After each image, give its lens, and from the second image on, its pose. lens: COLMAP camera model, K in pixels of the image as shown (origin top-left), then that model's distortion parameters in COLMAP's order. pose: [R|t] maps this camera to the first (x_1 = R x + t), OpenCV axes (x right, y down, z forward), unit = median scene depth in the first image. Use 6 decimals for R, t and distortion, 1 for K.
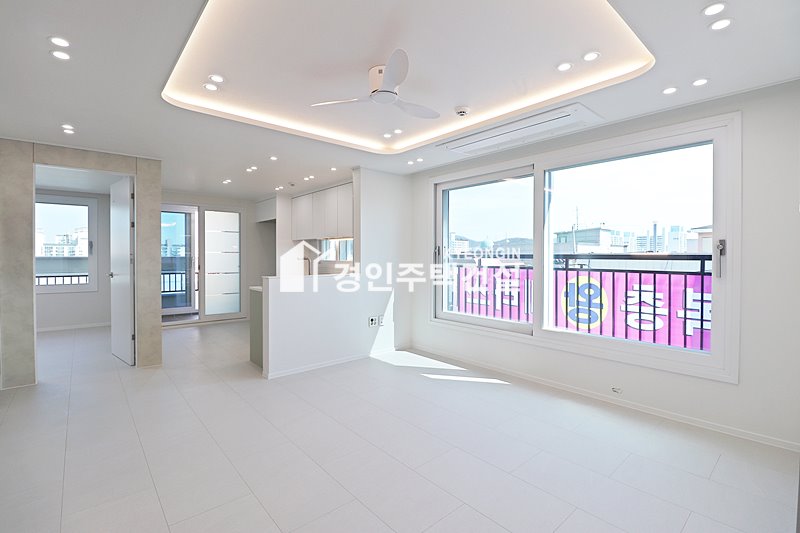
lens RADIAL K [[371.9, 0, 403.4], [0, 371.9, 258.5], [0, 0, 1]] dist [-0.008062, -0.007652]
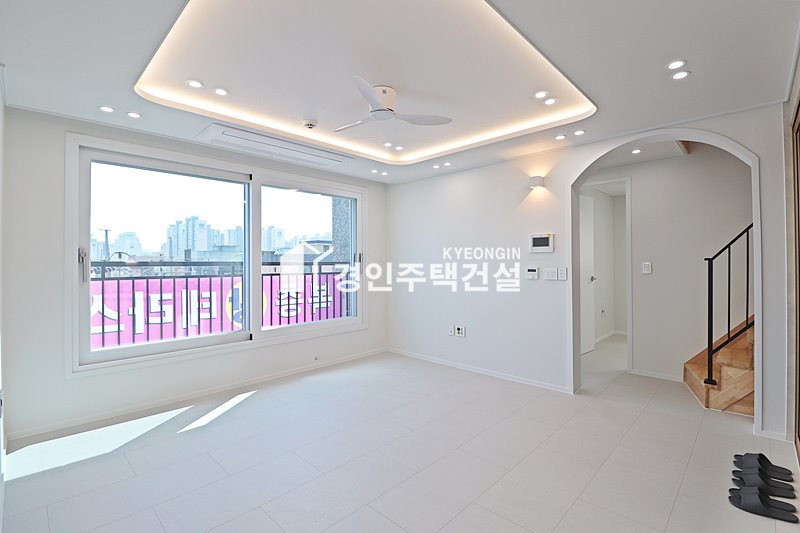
lens RADIAL K [[371.9, 0, 395.0], [0, 371.9, 264.4], [0, 0, 1]] dist [-0.008062, -0.007652]
pose [[-0.082063, -0.008915, 0.996587, -0.437167], [0.006542, 0.999934, 0.009483, -0.006757], [-0.996606, 0.007298, -0.082000, 0.416645]]
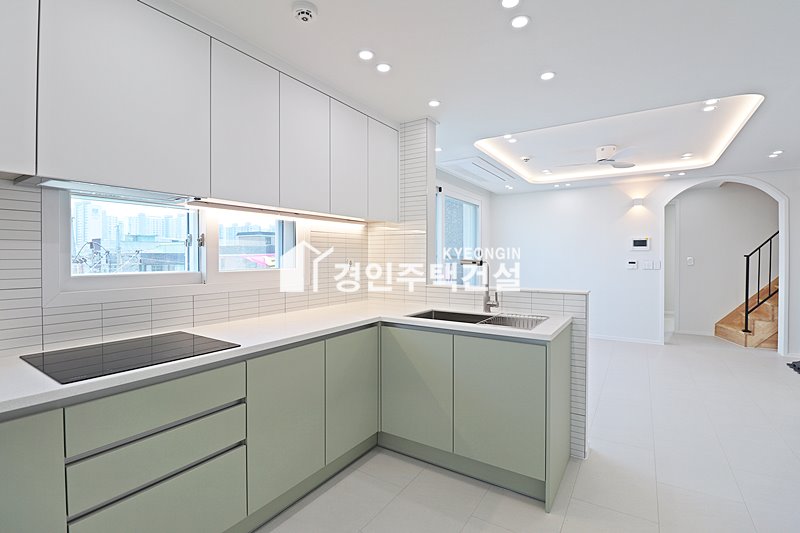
lens RADIAL K [[371.9, 0, 393.8], [0, 371.9, 262.1], [0, 0, 1]] dist [-0.008062, -0.007652]
pose [[-0.272617, -0.022769, 0.961853, -0.538533], [-0.001084, 0.999727, 0.023358, -0.010687], [-0.962122, 0.005325, -0.272567, 0.908735]]
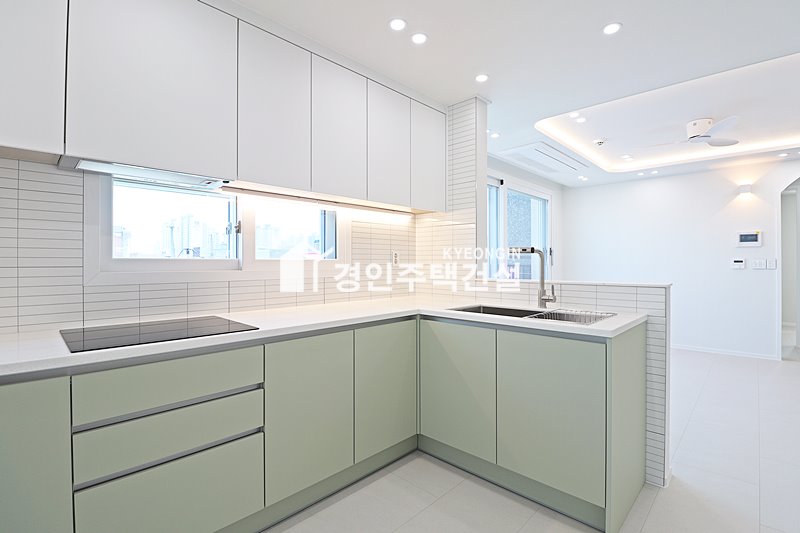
lens RADIAL K [[371.9, 0, 396.6], [0, 371.9, 265.4], [0, 0, 1]] dist [-0.008062, -0.007652]
pose [[-0.088215, -0.013783, 0.996006, -0.519026], [0.000368, 0.999904, 0.013869, 0.007393], [-0.996101, 0.001590, -0.088202, 0.871197]]
